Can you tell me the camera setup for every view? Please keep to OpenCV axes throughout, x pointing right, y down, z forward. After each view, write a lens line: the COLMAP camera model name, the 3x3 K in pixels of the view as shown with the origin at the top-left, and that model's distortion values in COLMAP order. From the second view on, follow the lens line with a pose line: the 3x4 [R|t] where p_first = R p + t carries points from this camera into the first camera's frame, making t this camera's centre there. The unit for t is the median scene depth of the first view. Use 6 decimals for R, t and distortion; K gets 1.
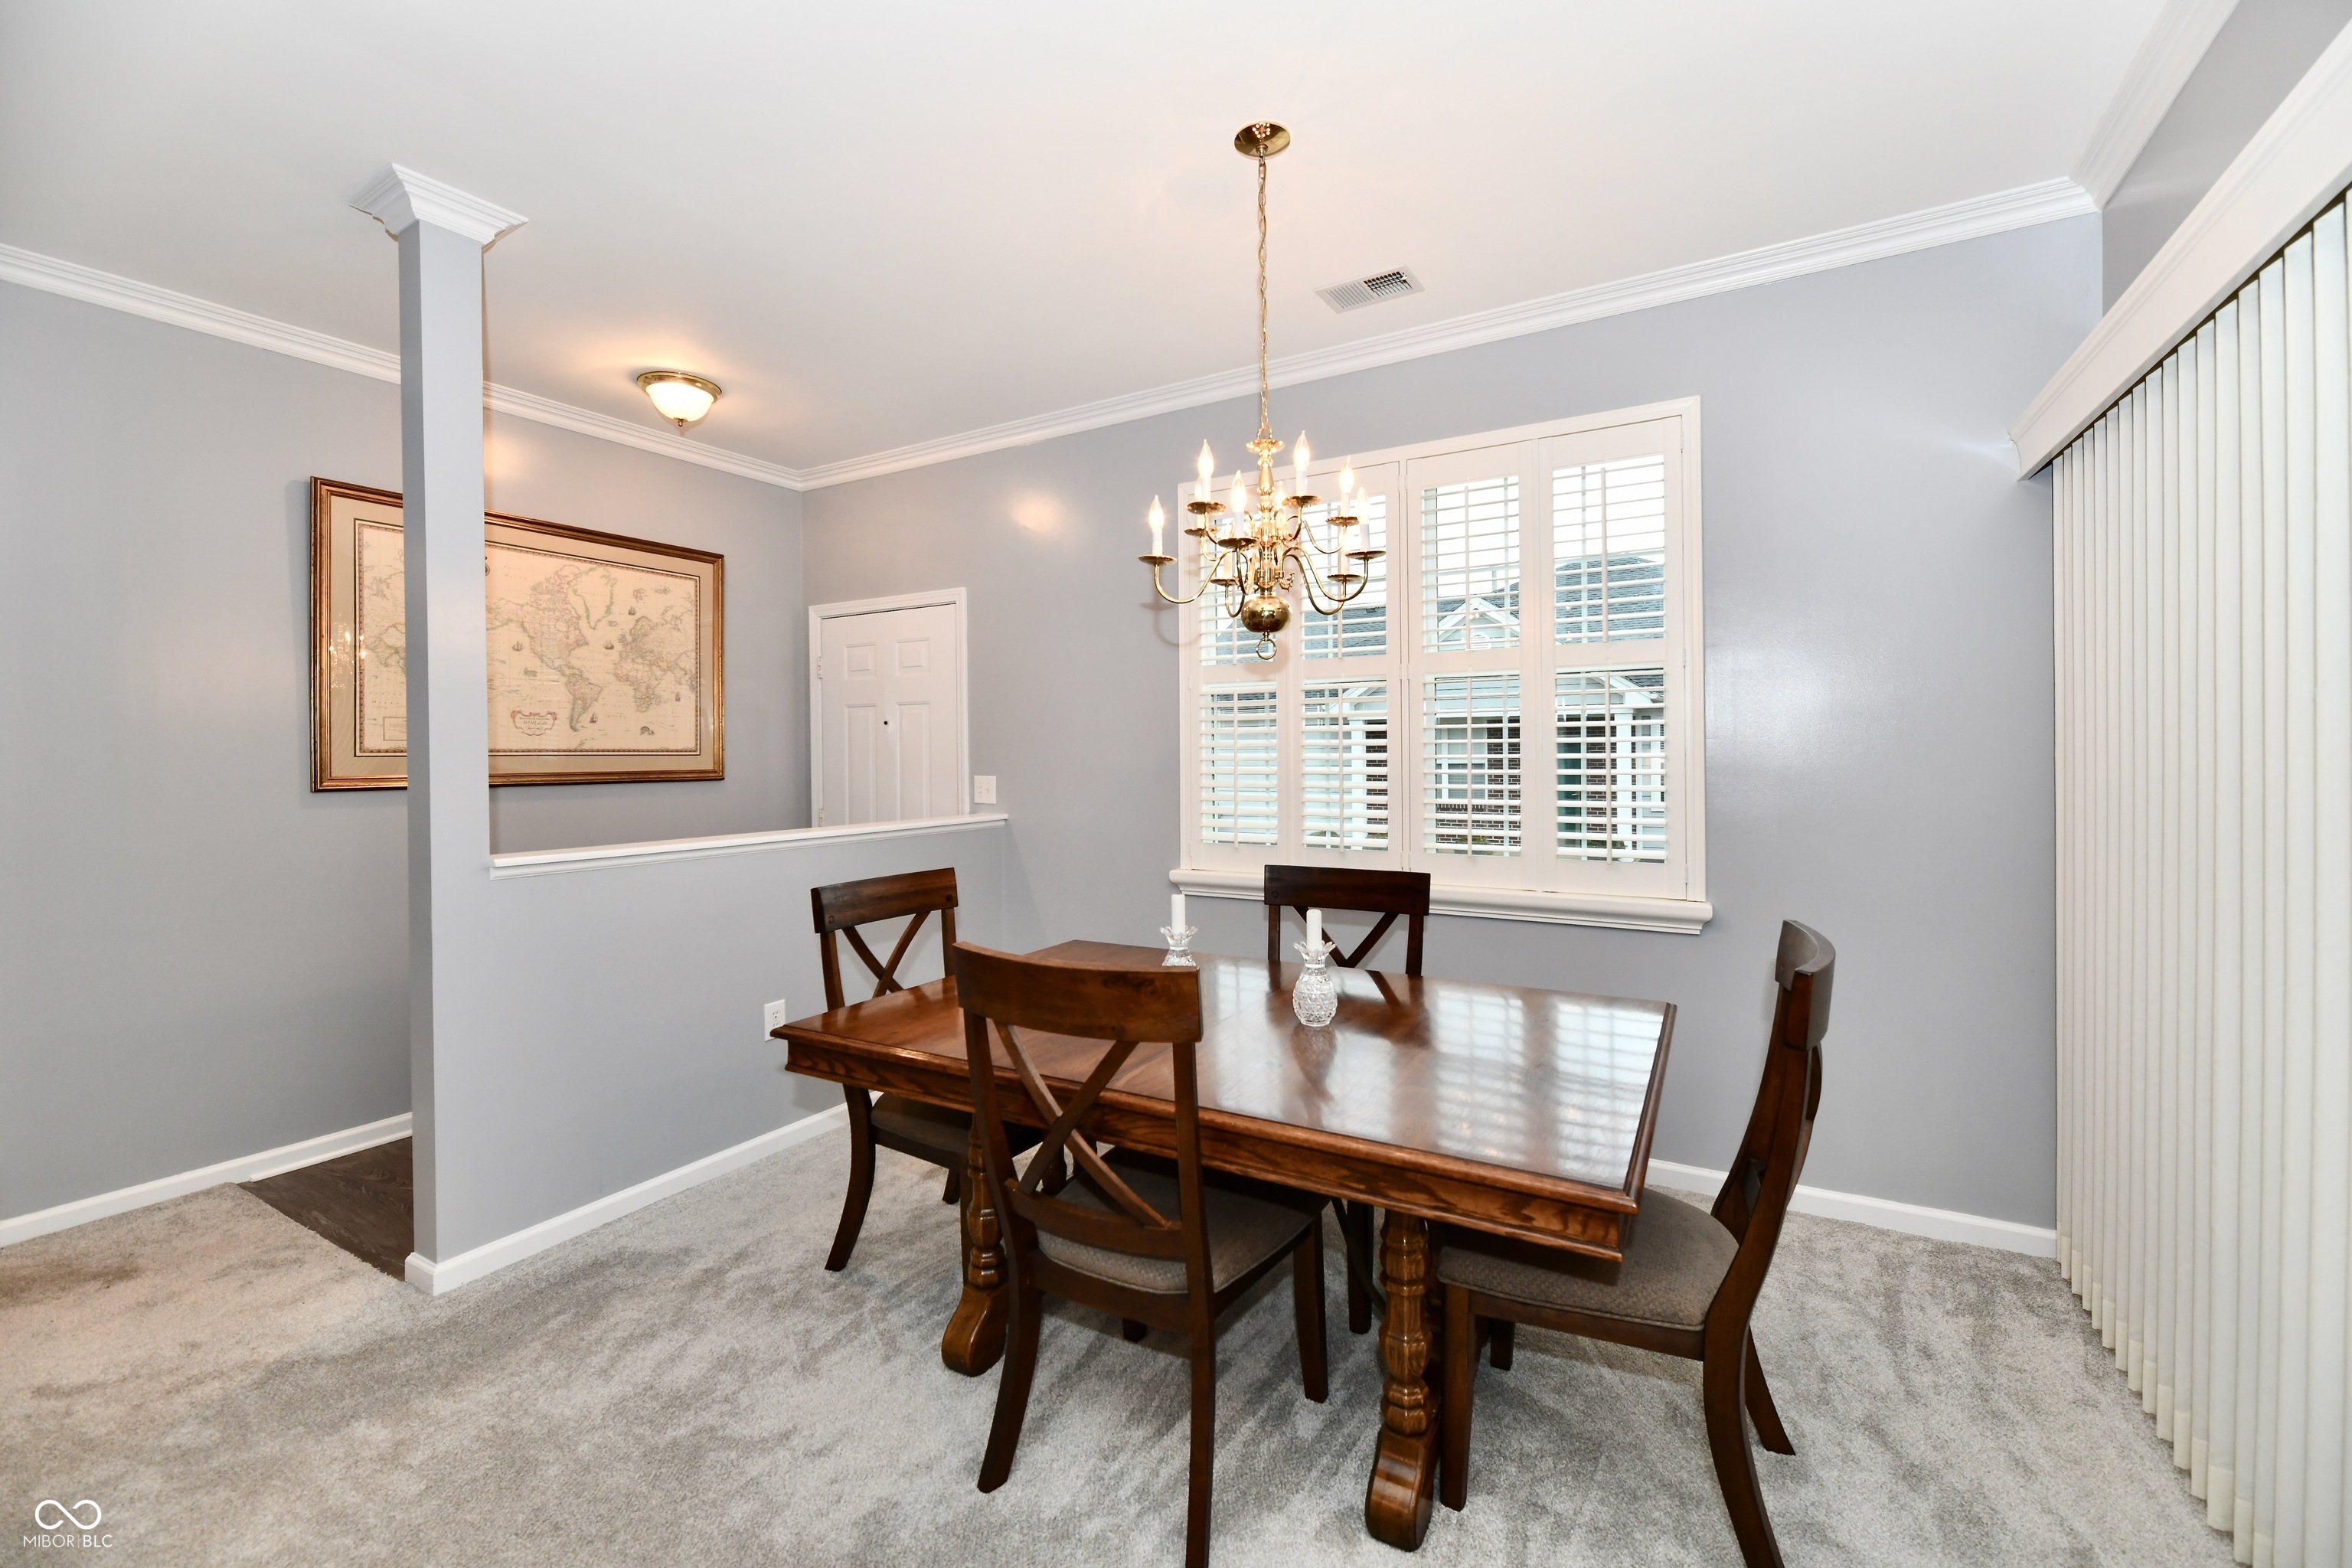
lens RADIAL K [[962.1, 0, 1190.5], [0, 962.1, 758.4], [0, 0, 1]] dist [0.000386, -0.003666]
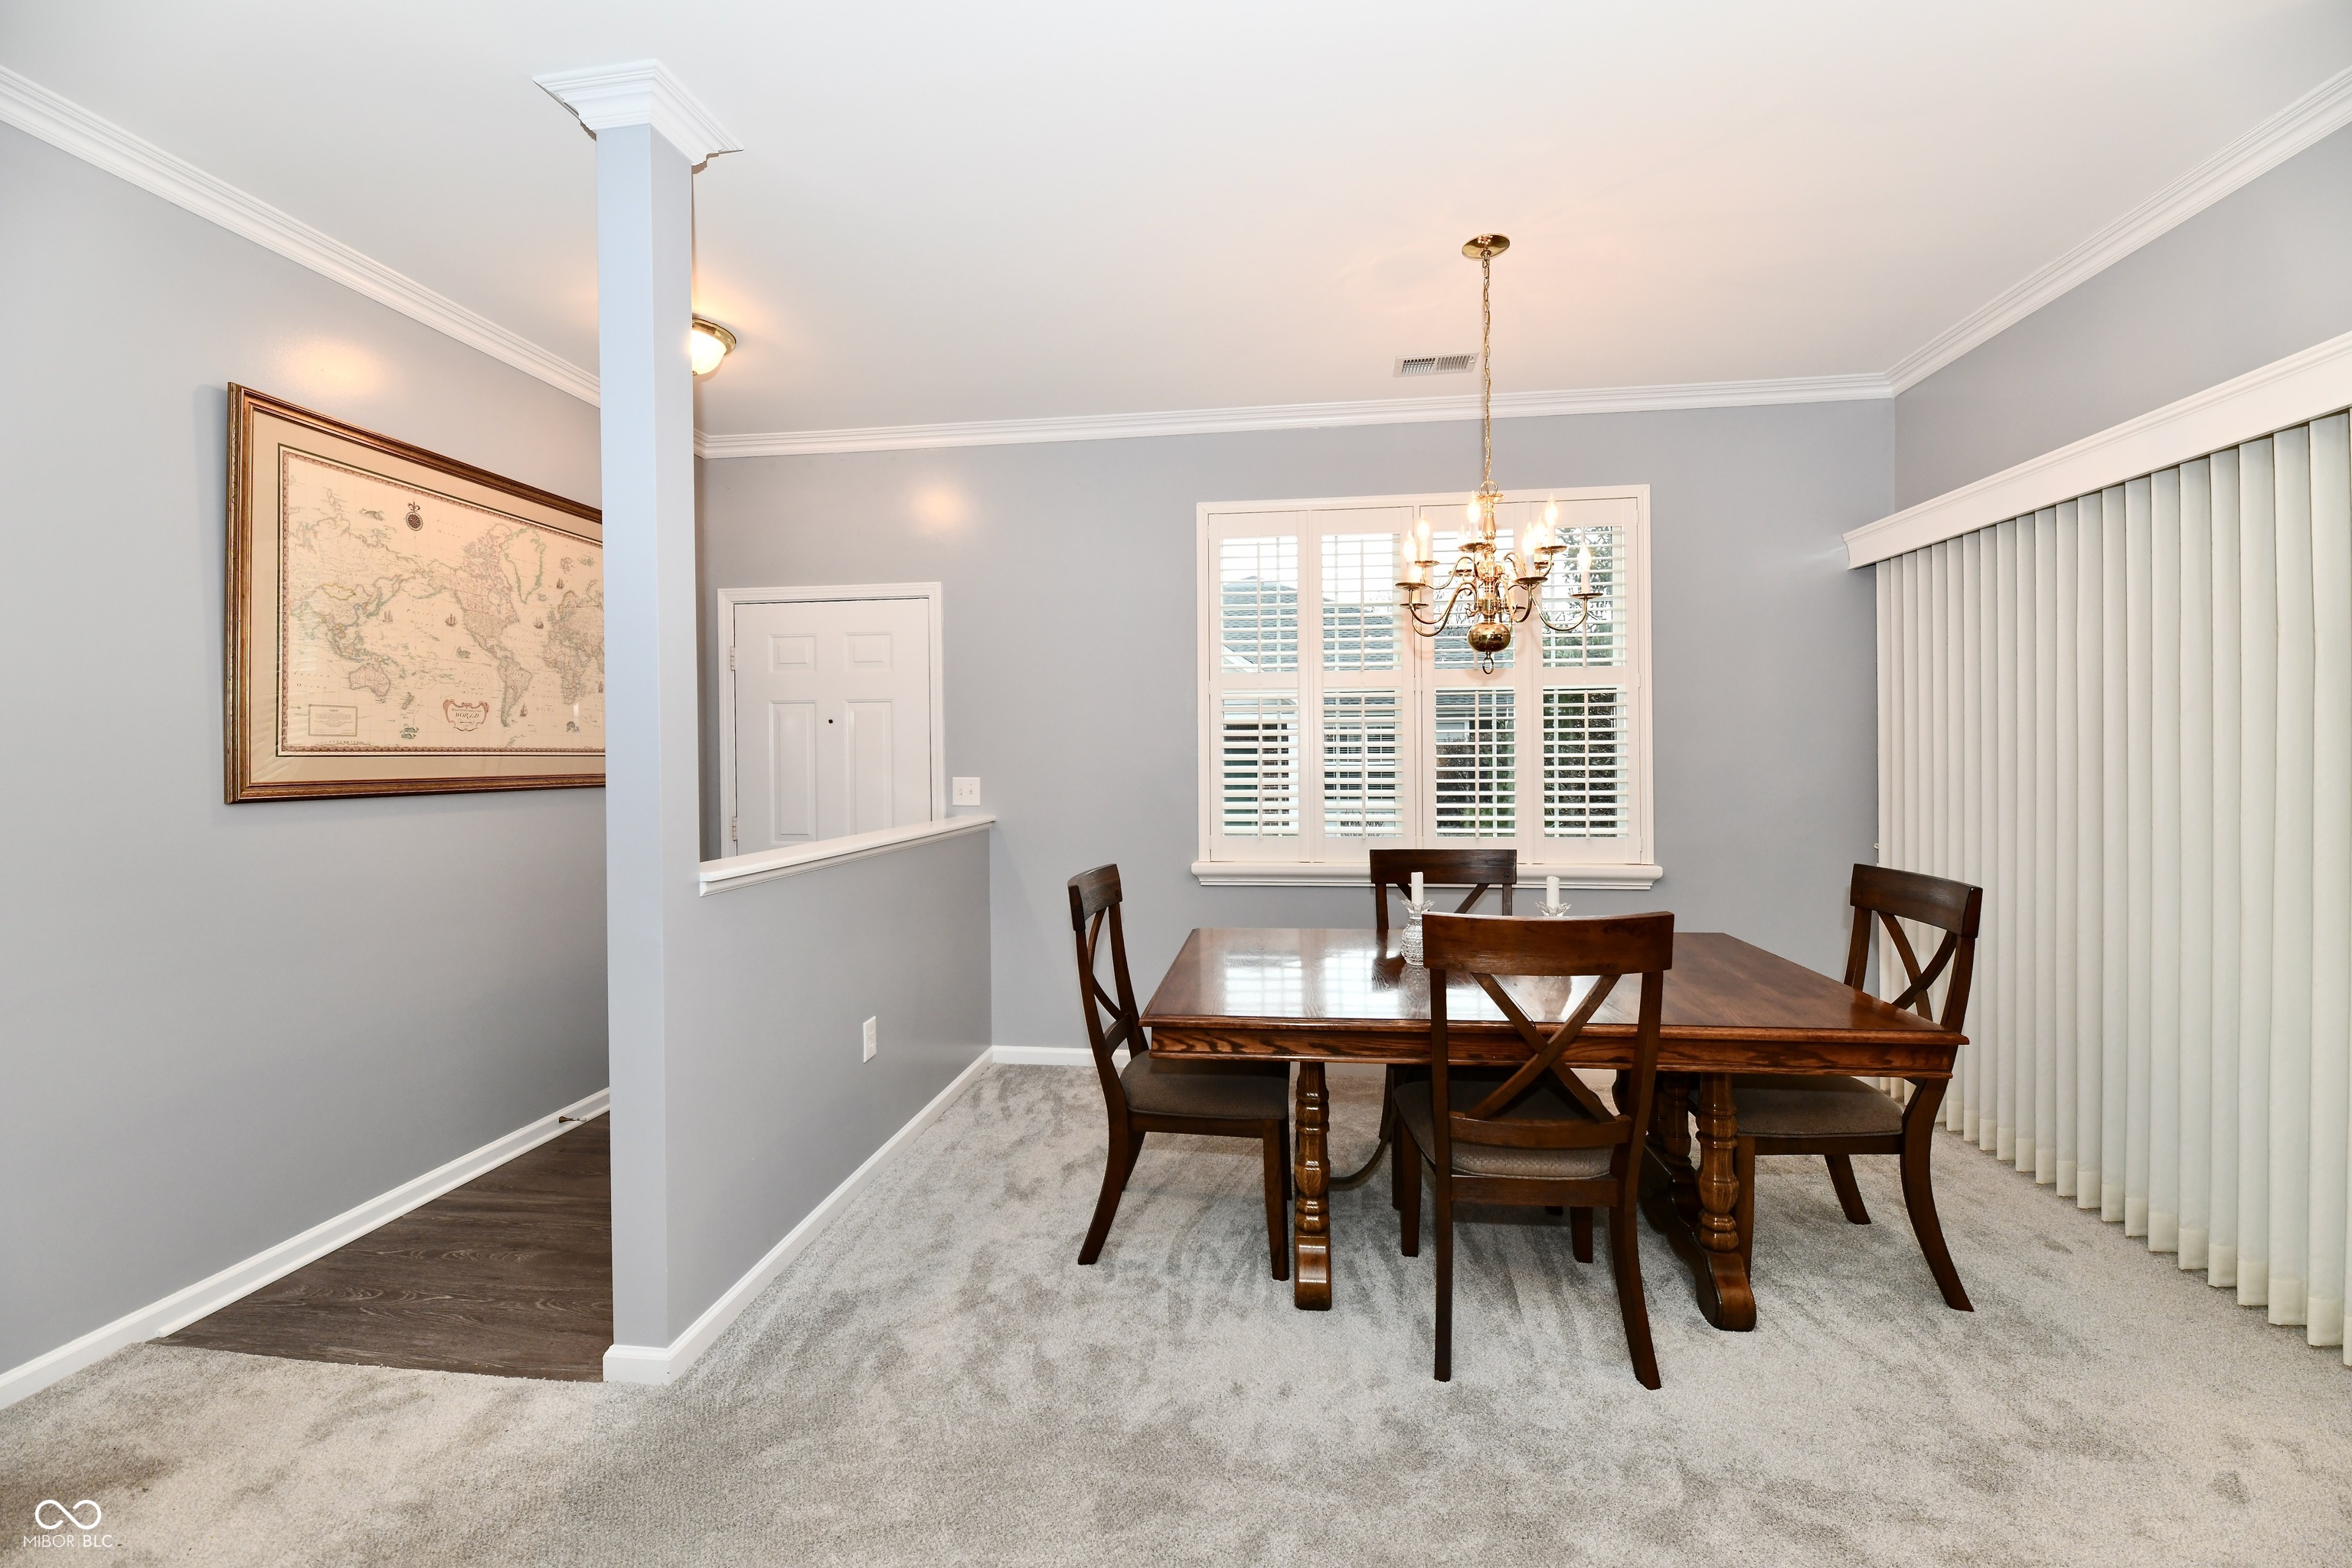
lens RADIAL K [[962.1, 0, 1190.5], [0, 962.1, 758.4], [0, 0, 1]] dist [0.000386, -0.003666]
pose [[0.921000, -0.000936, 0.389562, -0.466141], [0.002673, 0.999989, -0.003917, 0.004244], [-0.389554, 0.004649, 0.920992, 0.017964]]
